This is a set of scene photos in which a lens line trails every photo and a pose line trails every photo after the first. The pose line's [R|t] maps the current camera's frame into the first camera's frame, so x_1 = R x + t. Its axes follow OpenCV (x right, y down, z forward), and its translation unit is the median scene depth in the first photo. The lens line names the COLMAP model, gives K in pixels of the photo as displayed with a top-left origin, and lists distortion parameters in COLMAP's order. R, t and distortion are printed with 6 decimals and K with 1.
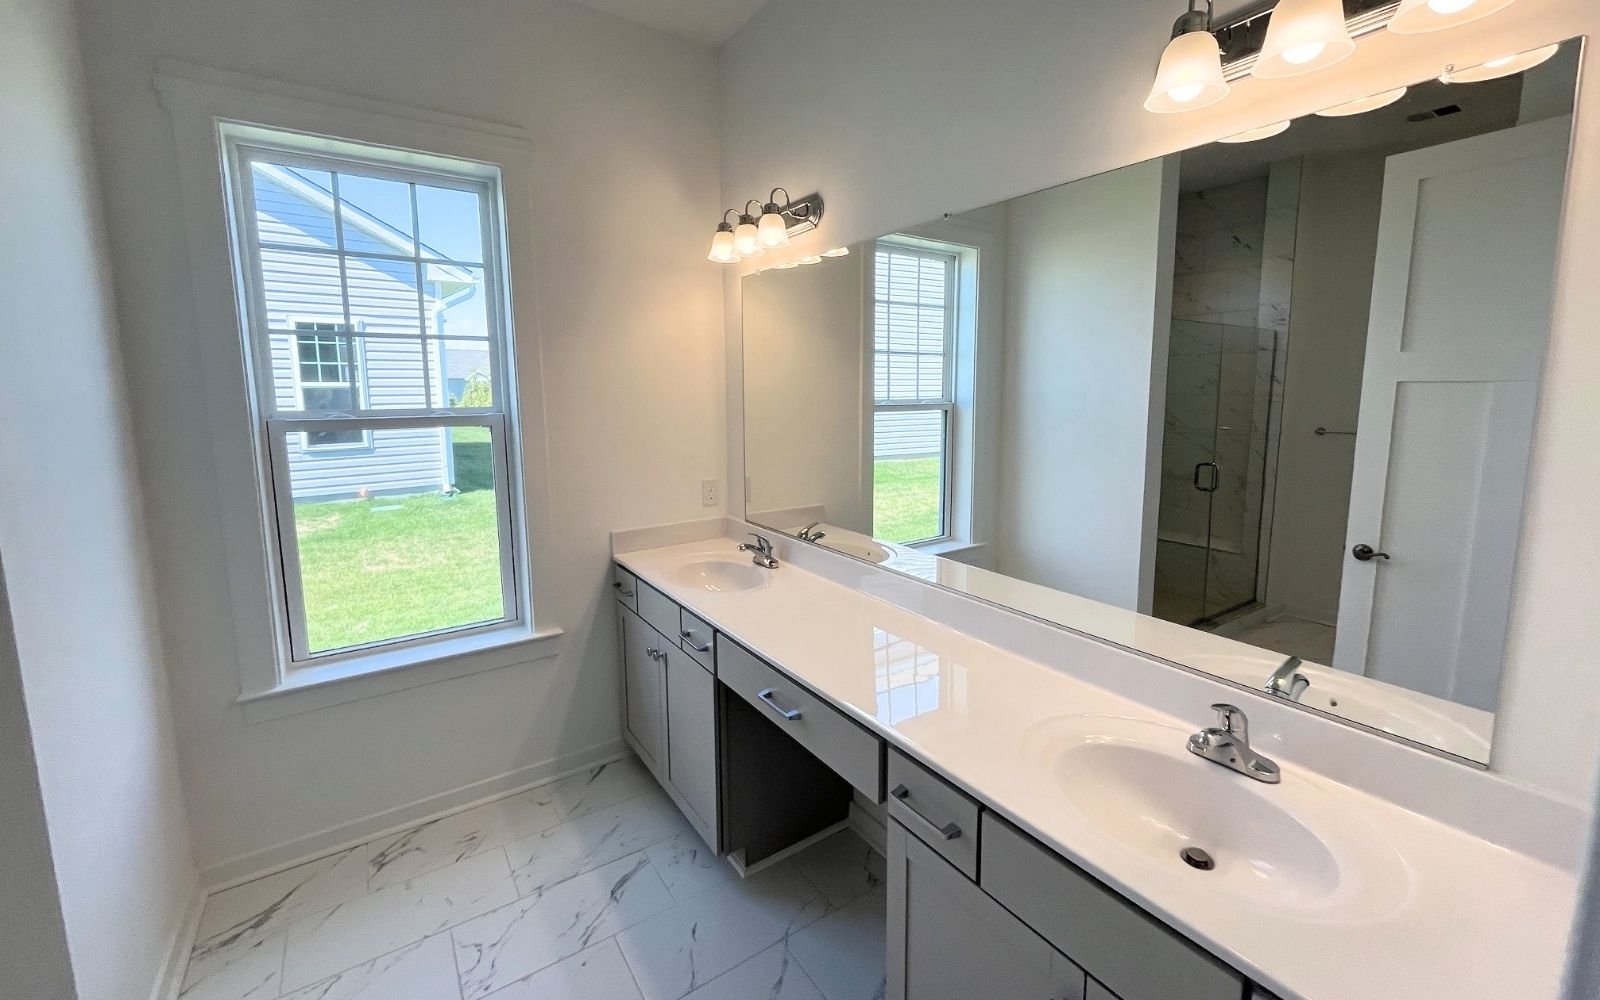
lens RADIAL K [[644.4, 0, 805.3], [0, 644.4, 474.2], [0, 0, 1]] dist [0.011608, -0.008796]
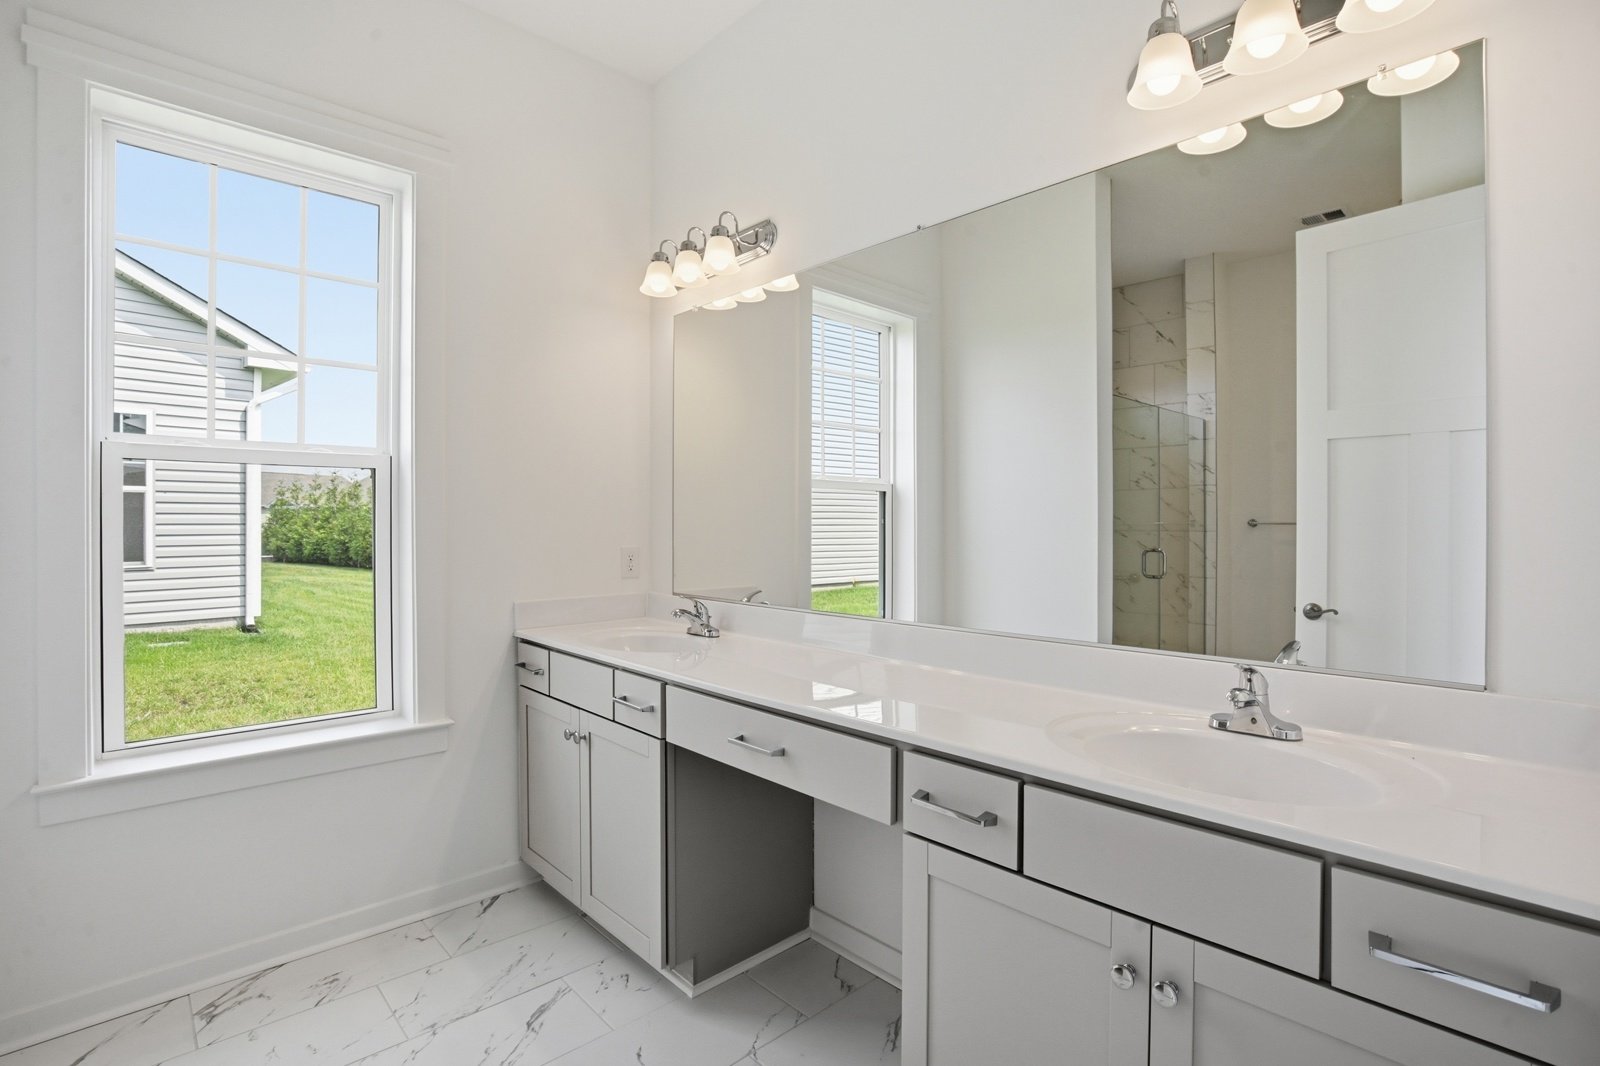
lens RADIAL K [[759.8, 0, 798.3], [0, 759.8, 526.6], [0, 0, 1]] dist [-0.057115, 0.021562]
pose [[0.989421, 0.005685, 0.144963, -0.091708], [0.012383, 0.992276, -0.123430, 0.134960], [-0.144545, 0.123919, 0.981708, -0.018734]]
